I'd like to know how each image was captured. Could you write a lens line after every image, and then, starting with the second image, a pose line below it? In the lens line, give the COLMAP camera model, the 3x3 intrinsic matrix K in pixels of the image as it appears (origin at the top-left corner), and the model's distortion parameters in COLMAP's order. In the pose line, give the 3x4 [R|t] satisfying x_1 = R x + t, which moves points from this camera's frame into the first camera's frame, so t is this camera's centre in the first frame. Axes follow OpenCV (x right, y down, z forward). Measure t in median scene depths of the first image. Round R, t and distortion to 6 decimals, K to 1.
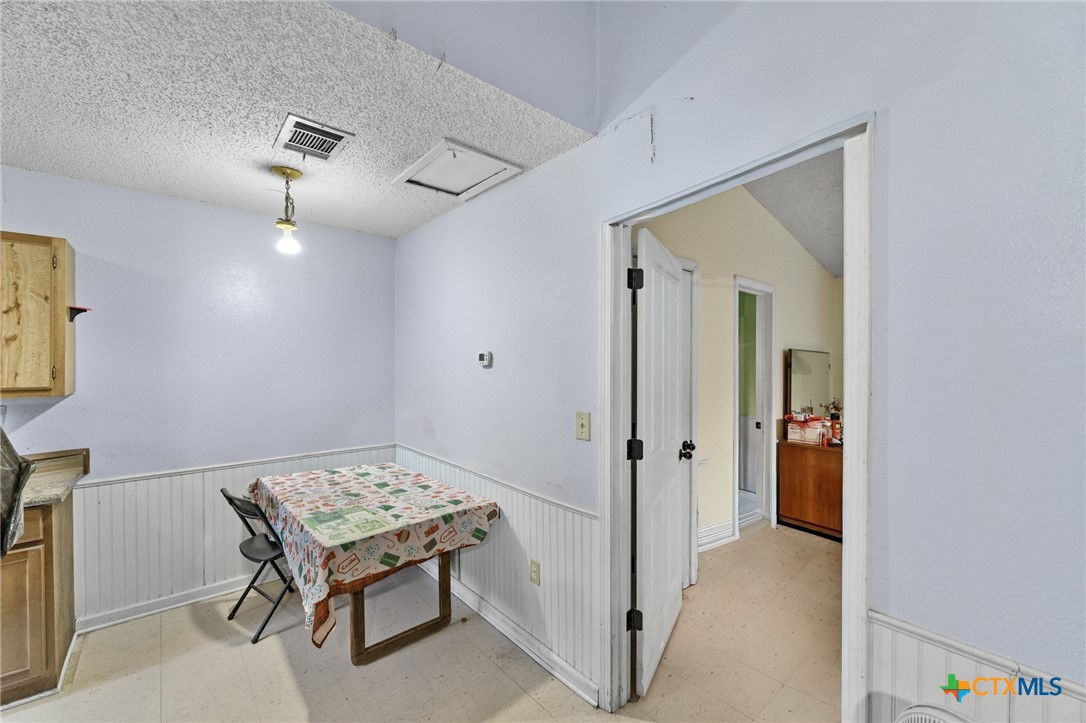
lens RADIAL K [[434.2, 0, 544.8], [0, 434.2, 368.9], [0, 0, 1]] dist [-0.000378, 0.000303]
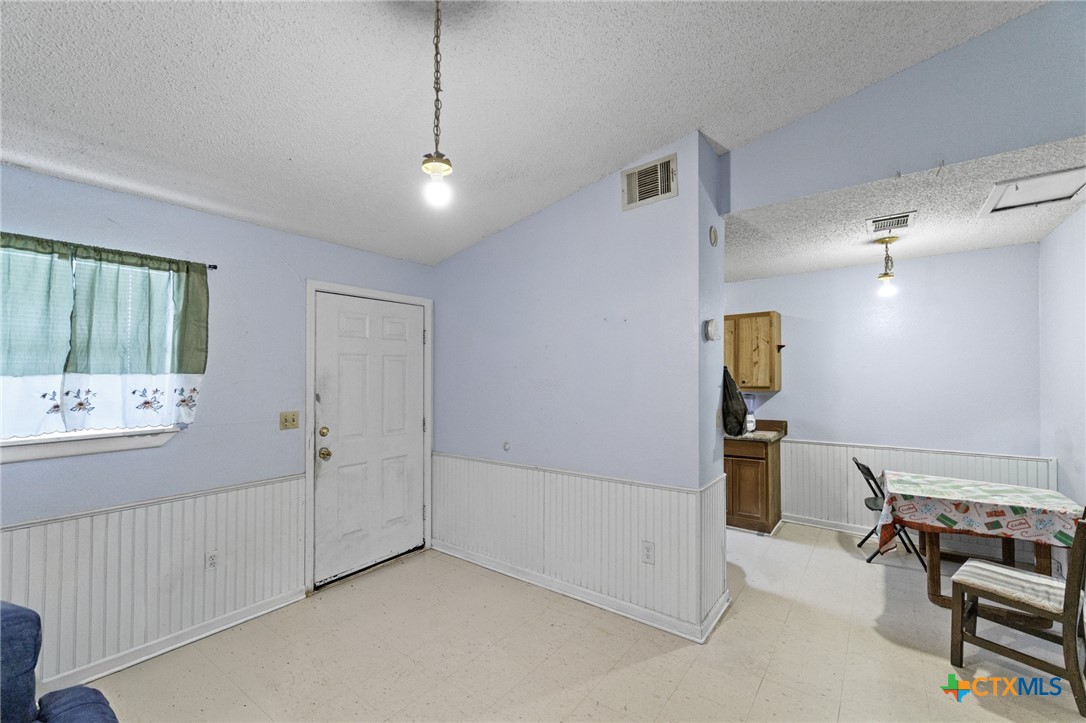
lens RADIAL K [[434.2, 0, 544.8], [0, 434.2, 368.9], [0, 0, 1]] dist [-0.000378, 0.000303]
pose [[0.192613, -0.021089, -0.981048, 0.577454], [-0.009458, 0.999683, -0.023347, 0.017034], [0.981229, 0.013775, 0.192352, -0.371175]]
